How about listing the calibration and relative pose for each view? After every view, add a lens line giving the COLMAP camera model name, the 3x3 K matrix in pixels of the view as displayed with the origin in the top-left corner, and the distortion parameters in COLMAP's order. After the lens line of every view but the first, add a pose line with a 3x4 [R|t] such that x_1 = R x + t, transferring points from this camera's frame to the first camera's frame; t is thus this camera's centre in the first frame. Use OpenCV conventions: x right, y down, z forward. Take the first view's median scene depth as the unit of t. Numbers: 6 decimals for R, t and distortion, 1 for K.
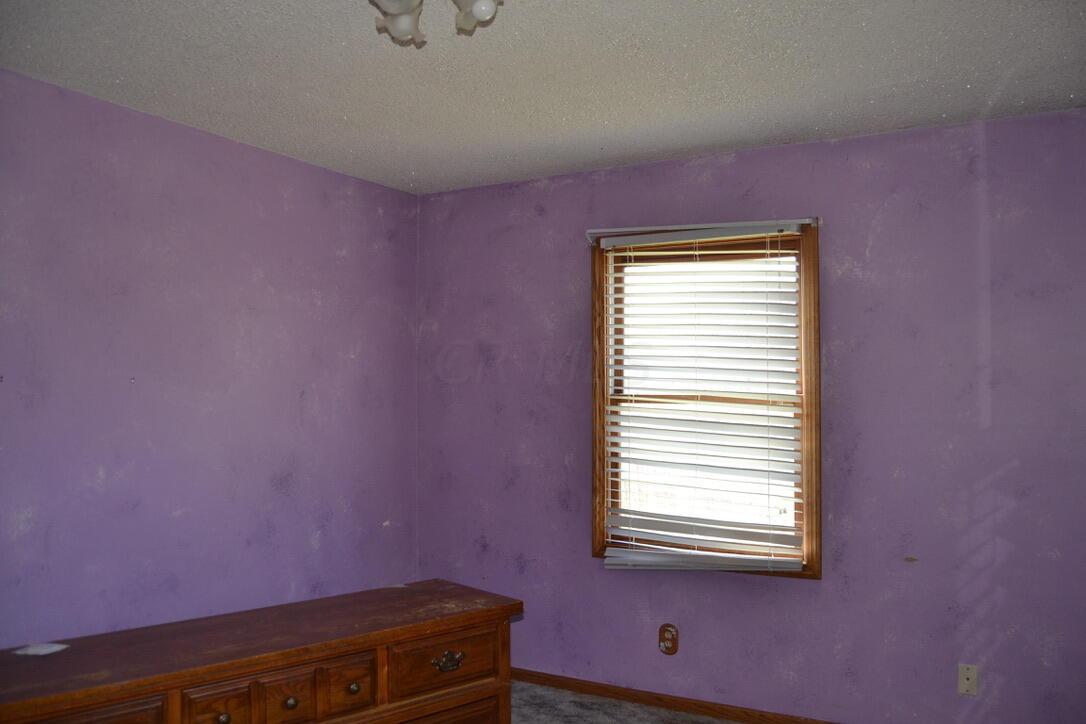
lens RADIAL K [[850.8, 0, 541.9], [0, 850.8, 364.1], [0, 0, 1]] dist [-0.097866, 0.041173]
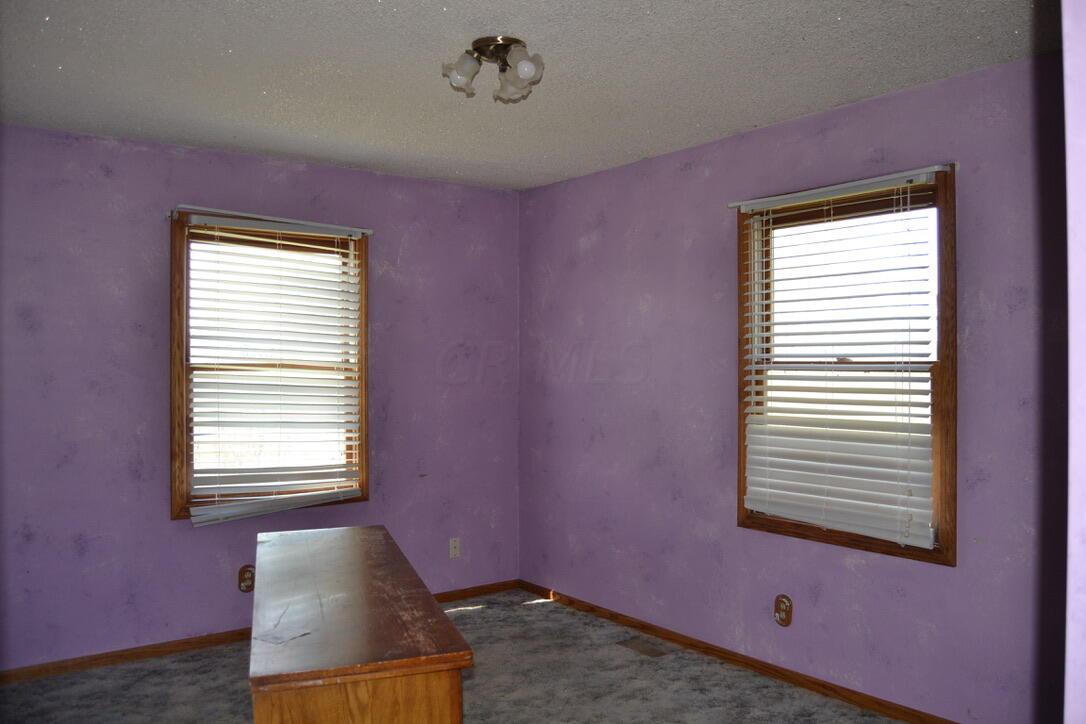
lens RADIAL K [[850.8, 0, 537.0], [0, 850.8, 363.0], [0, 0, 1]] dist [-0.097866, 0.041173]
pose [[0.403097, -0.003356, 0.915151, -0.742689], [-0.022506, 0.999654, 0.013579, 0.012522], [-0.914880, -0.026070, 0.402882, 0.199048]]
